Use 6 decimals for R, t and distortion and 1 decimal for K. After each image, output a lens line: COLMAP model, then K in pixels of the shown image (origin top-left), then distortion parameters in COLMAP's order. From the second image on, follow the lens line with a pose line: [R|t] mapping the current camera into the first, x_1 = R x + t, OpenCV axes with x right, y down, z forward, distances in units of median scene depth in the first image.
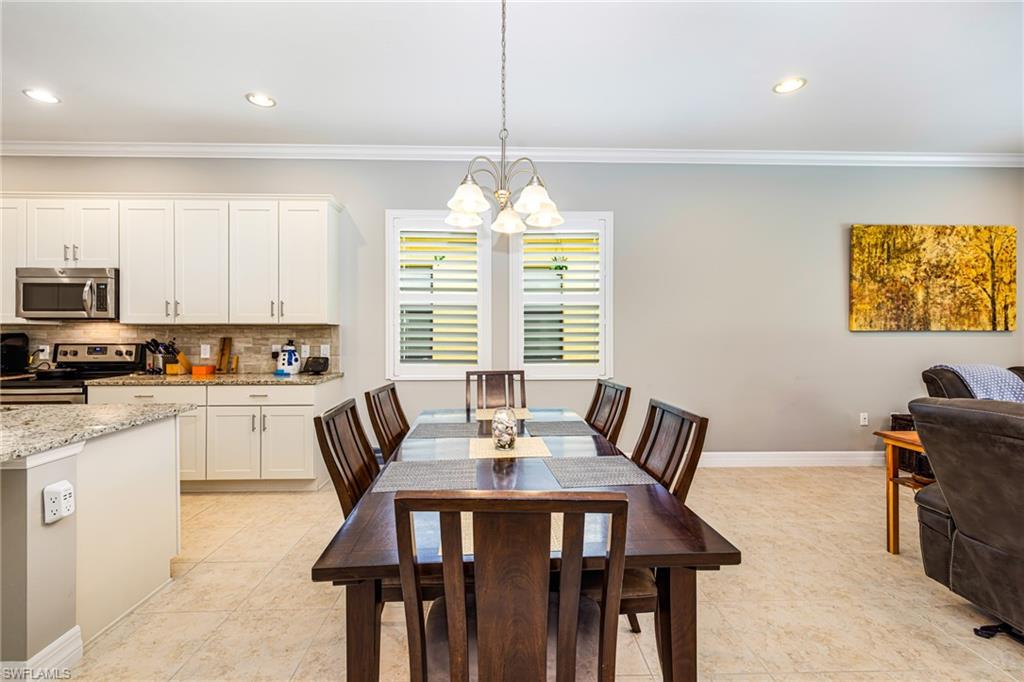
lens RADIAL K [[450.5, 0, 505.7], [0, 450.5, 328.8], [0, 0, 1]] dist [-0.000049, 0.001402]
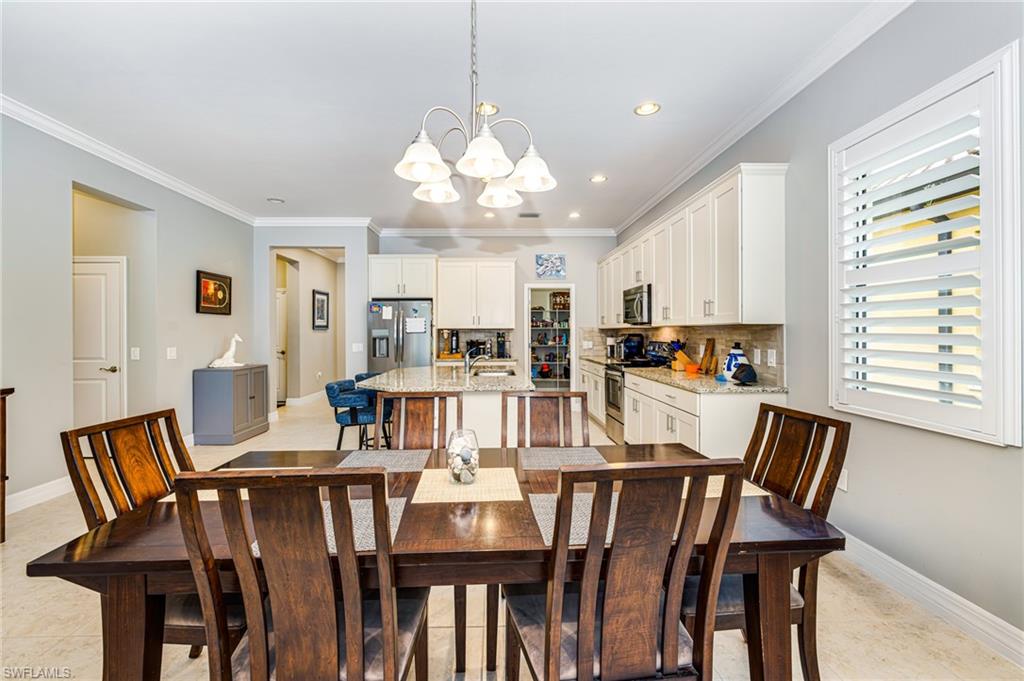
lens RADIAL K [[450.5, 0, 516.8], [0, 450.5, 338.4], [0, 0, 1]] dist [-0.000049, 0.001402]
pose [[0.018303, 0.014135, -0.999733, 0.406121], [0.012435, 0.999820, 0.014364, -0.001436], [0.999755, -0.012694, 0.018124, 0.551757]]
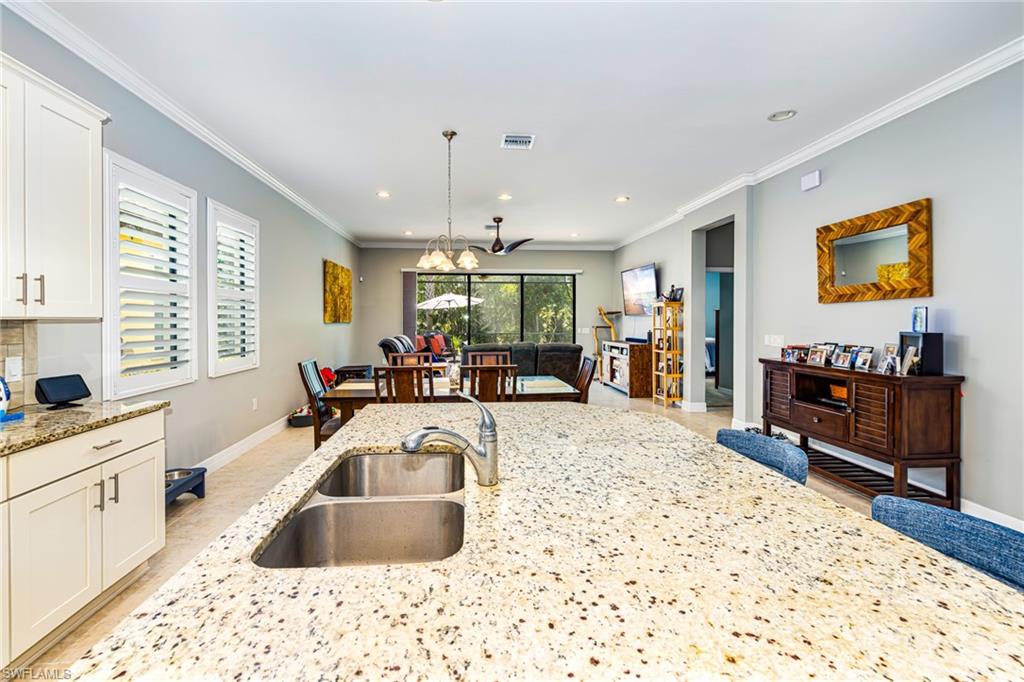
lens RADIAL K [[450.5, 0, 503.0], [0, 450.5, 324.9], [0, 0, 1]] dist [-0.000049, 0.001402]
pose [[-0.048970, -0.010121, 0.998749, -0.994134], [-0.005241, 0.999938, 0.009876, -0.009940], [-0.998787, -0.004751, -0.049020, 0.464569]]
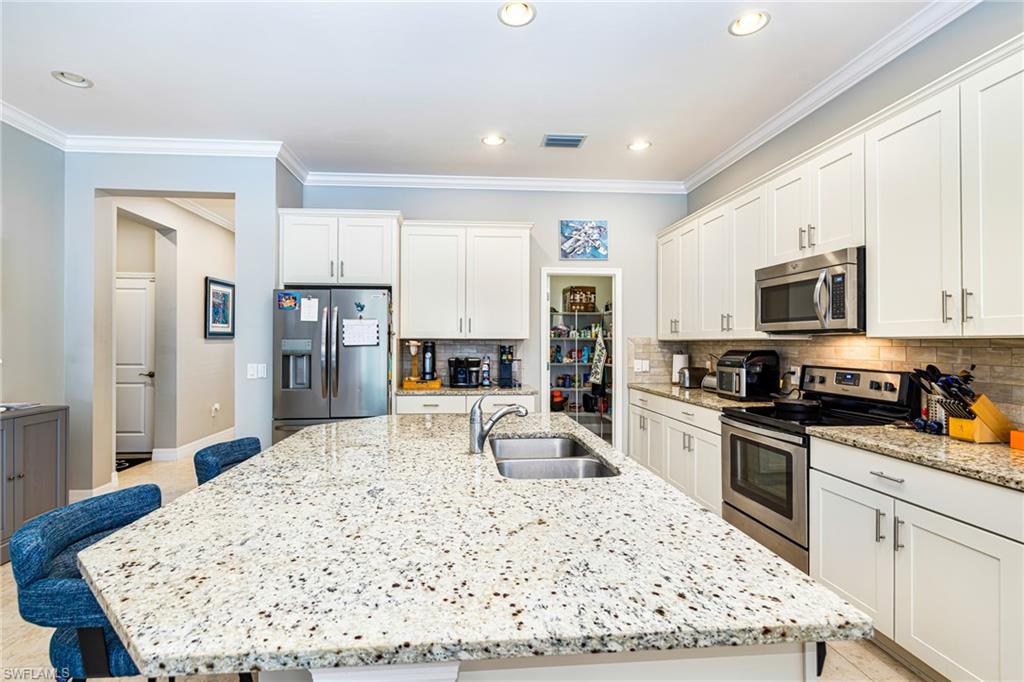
lens RADIAL K [[465.2, 0, 503.3], [0, 465.2, 349.5], [0, 0, 1]] dist [0.010905, -0.001116]
pose [[0.055343, 0.015200, -0.998352, -0.247569], [0.006433, 0.999858, 0.015580, -0.008321], [0.998447, -0.007284, 0.055238, 0.456265]]
